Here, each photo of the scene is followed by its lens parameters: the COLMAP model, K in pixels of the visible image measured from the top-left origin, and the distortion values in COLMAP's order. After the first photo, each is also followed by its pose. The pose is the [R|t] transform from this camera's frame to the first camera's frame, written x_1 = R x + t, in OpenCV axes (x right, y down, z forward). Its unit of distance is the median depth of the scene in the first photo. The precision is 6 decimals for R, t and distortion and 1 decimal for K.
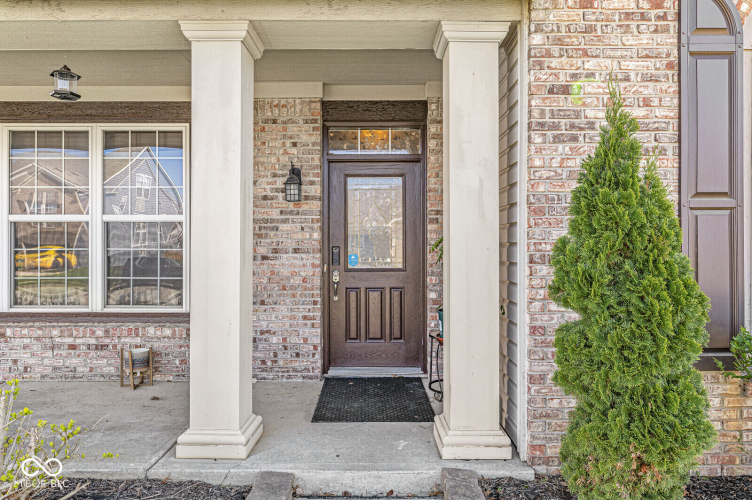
lens RADIAL K [[509.6, 0, 376.0], [0, 509.6, 250.0], [0, 0, 1]] dist [-0.000891, -0.000331]
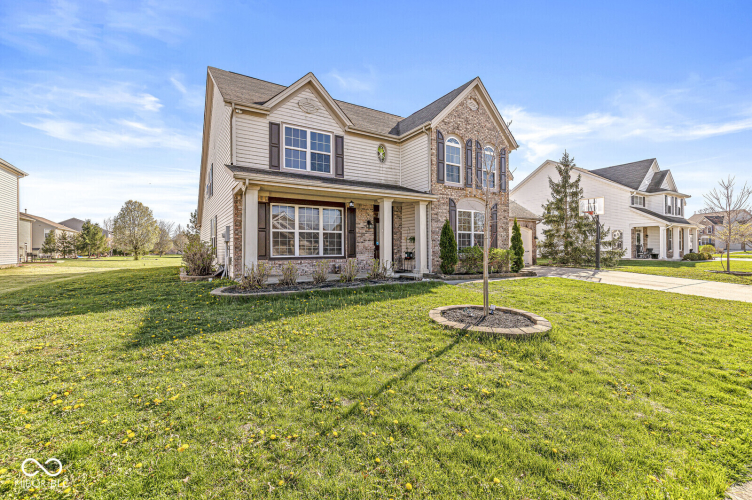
lens RADIAL K [[321.8, 0, 376.0], [0, 321.8, 250.0], [0, 0, 1]] dist [0.000275, 0.000064]
pose [[0.847358, -0.006321, 0.530984, -1.494741], [0.009106, 0.999955, -0.002629, 0.085372], [-0.530943, 0.007063, 0.847378, -1.251794]]
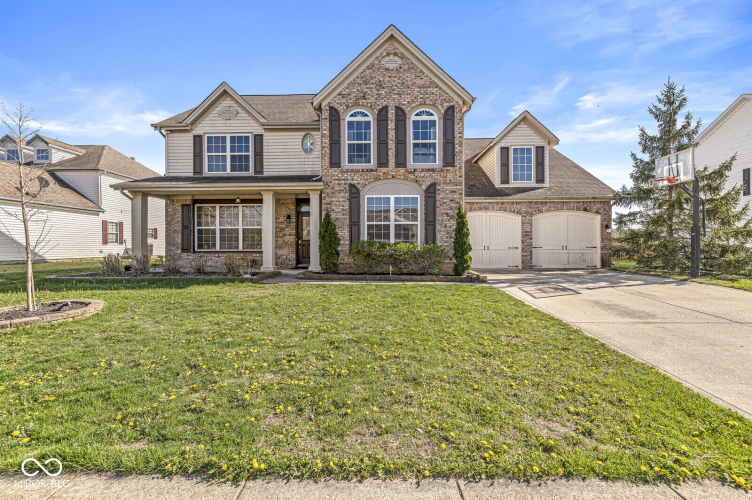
lens RADIAL K [[321.8, 0, 376.0], [0, 321.8, 250.0], [0, 0, 1]] dist [0.000275, 0.000064]
pose [[0.999721, -0.003857, -0.023298, 0.597757], [0.004078, 0.999947, 0.009446, 0.098514], [0.023261, -0.009539, 0.999684, -1.564241]]
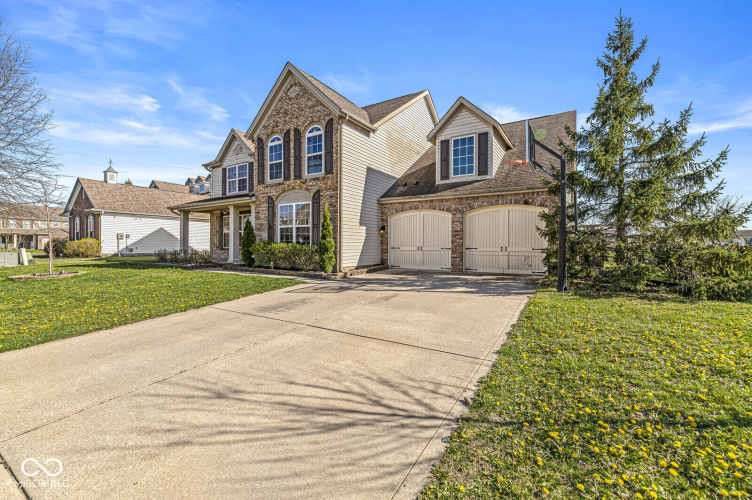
lens RADIAL K [[321.8, 0, 376.0], [0, 321.8, 250.0], [0, 0, 1]] dist [0.000275, 0.000064]
pose [[0.846432, 0.009524, -0.532412, 2.614010], [-0.005039, 0.999939, 0.009877, 0.099650], [0.532474, -0.005677, 0.846428, -1.229616]]
